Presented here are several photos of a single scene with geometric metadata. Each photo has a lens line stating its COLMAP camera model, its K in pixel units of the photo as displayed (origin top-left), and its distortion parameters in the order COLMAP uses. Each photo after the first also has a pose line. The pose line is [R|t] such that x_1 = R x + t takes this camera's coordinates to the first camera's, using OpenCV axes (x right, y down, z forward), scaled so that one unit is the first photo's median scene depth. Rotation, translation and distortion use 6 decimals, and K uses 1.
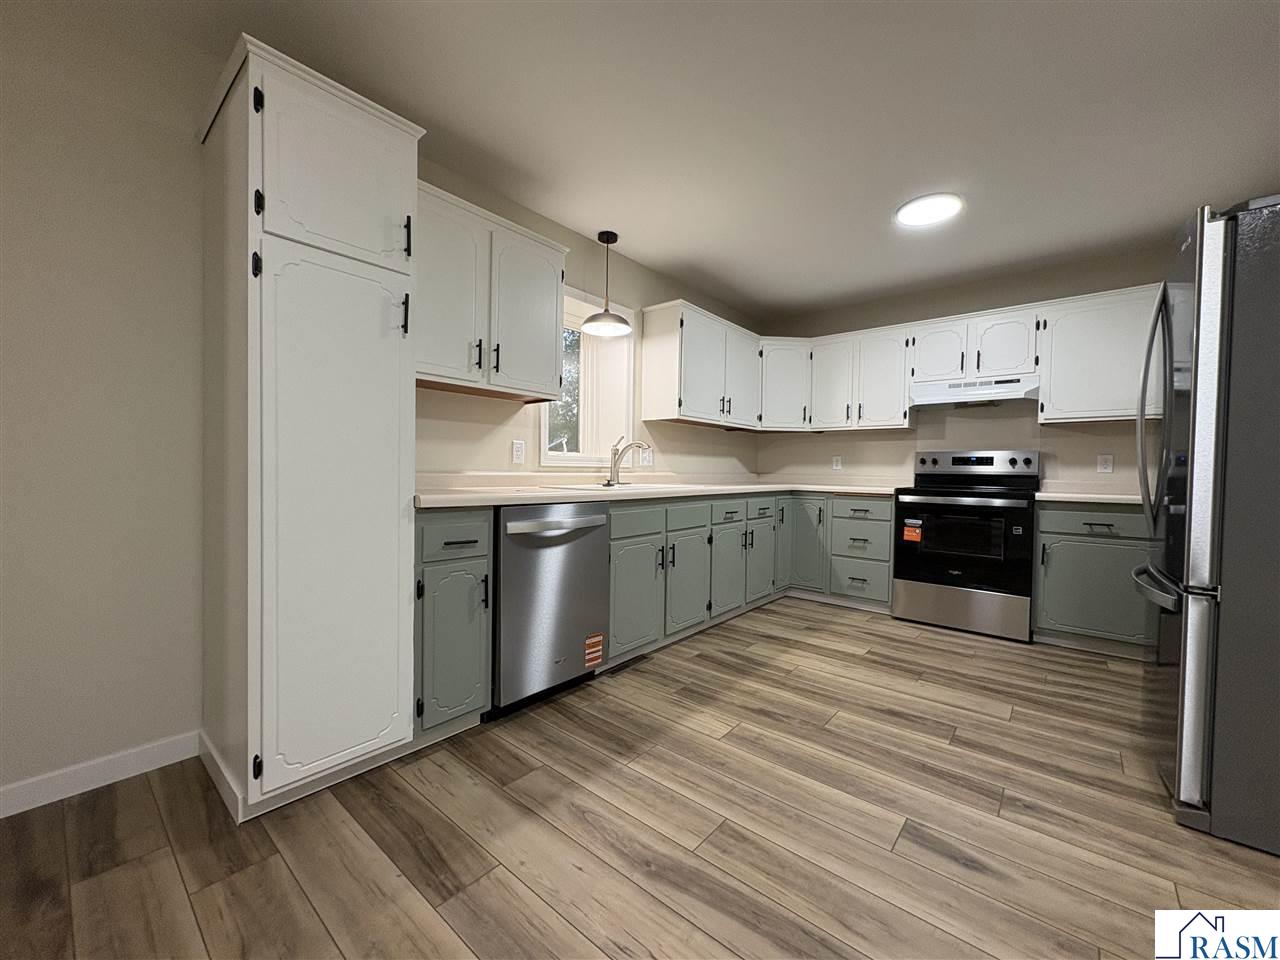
lens RADIAL K [[508.9, 0, 639.4], [0, 508.9, 481.1], [0, 0, 1]] dist [0.002358, 0.000338]
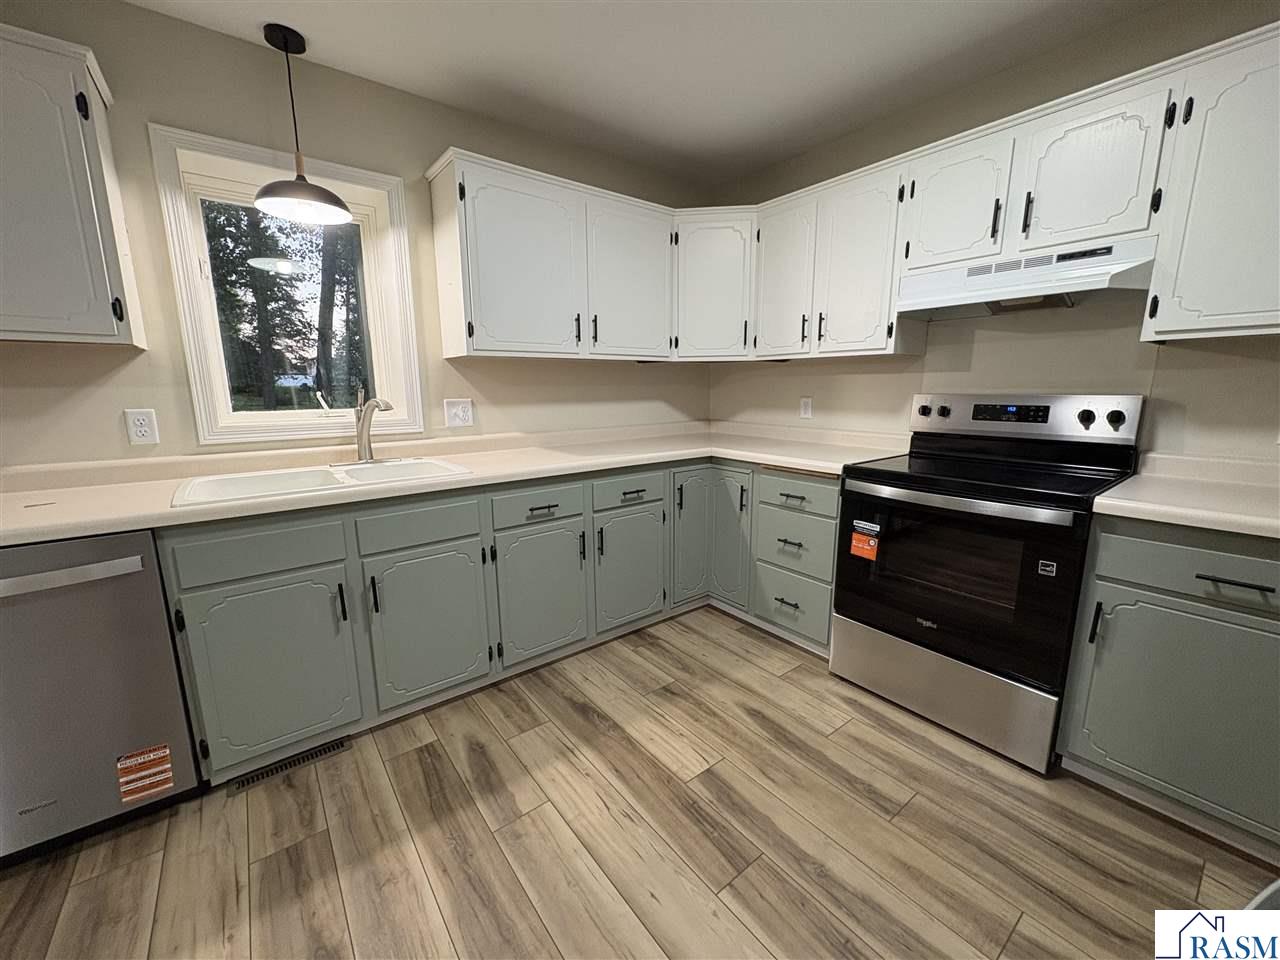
lens RADIAL K [[508.9, 0, 639.5], [0, 508.9, 479.5], [0, 0, 1]] dist [0.002358, 0.000338]
pose [[0.977843, 0.016890, -0.208656, 0.425567], [0.016355, 0.987530, 0.156581, -0.068187], [0.208699, -0.156524, 0.965373, 0.420827]]
